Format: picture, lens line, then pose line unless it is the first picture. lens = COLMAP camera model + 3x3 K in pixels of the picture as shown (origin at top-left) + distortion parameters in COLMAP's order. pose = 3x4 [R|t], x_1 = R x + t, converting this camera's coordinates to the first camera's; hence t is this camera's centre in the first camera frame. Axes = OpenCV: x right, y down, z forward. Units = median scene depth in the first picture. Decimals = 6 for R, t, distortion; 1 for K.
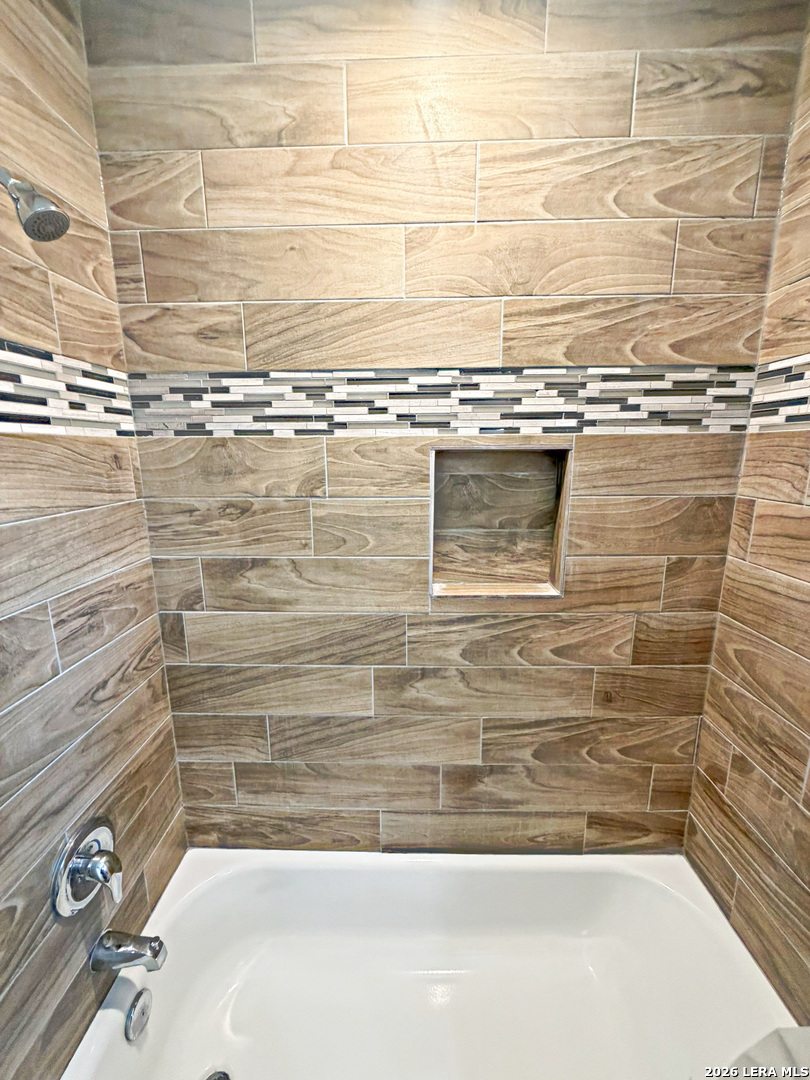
lens RADIAL K [[430.5, 0, 405.0], [0, 430.5, 540.0], [0, 0, 1]] dist [-0.000524, -0.000276]
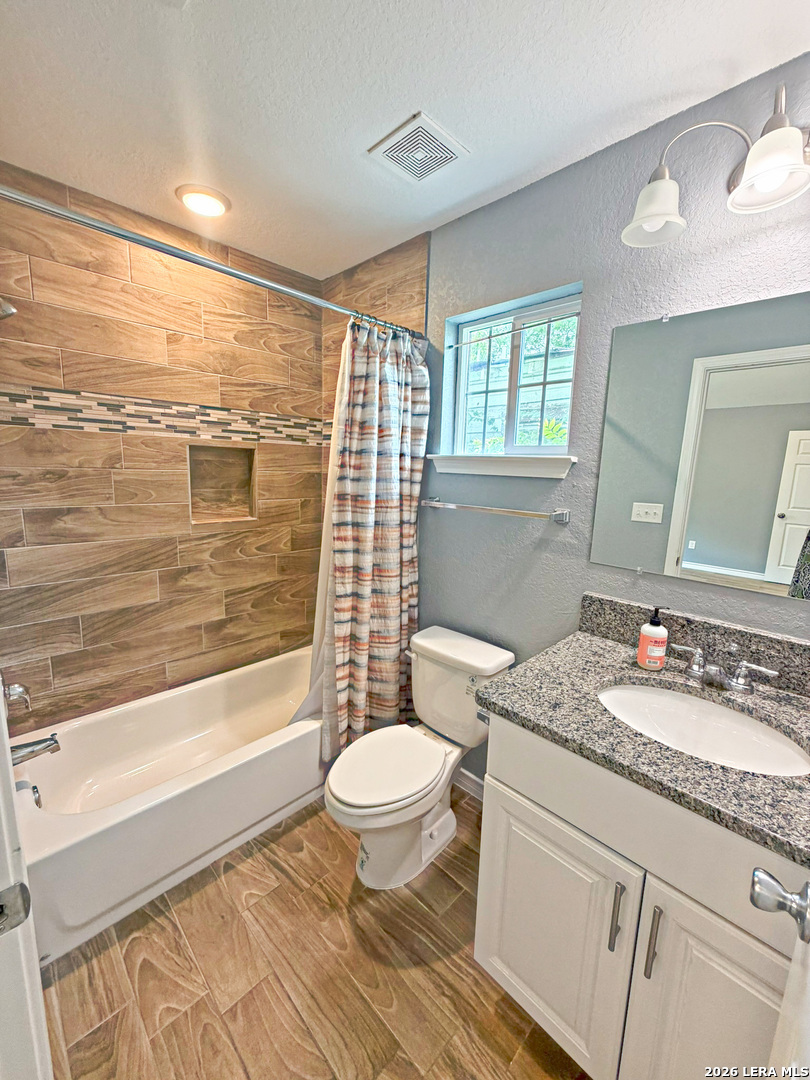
lens RADIAL K [[433.1, 0, 405.0], [0, 433.1, 540.0], [0, 0, 1]] dist [0.001672, 0.000199]
pose [[0.694072, -0.092137, 0.713985, -0.648918], [0.108379, 0.993846, 0.022895, 0.259120], [-0.711701, 0.061490, 0.699786, -0.966165]]
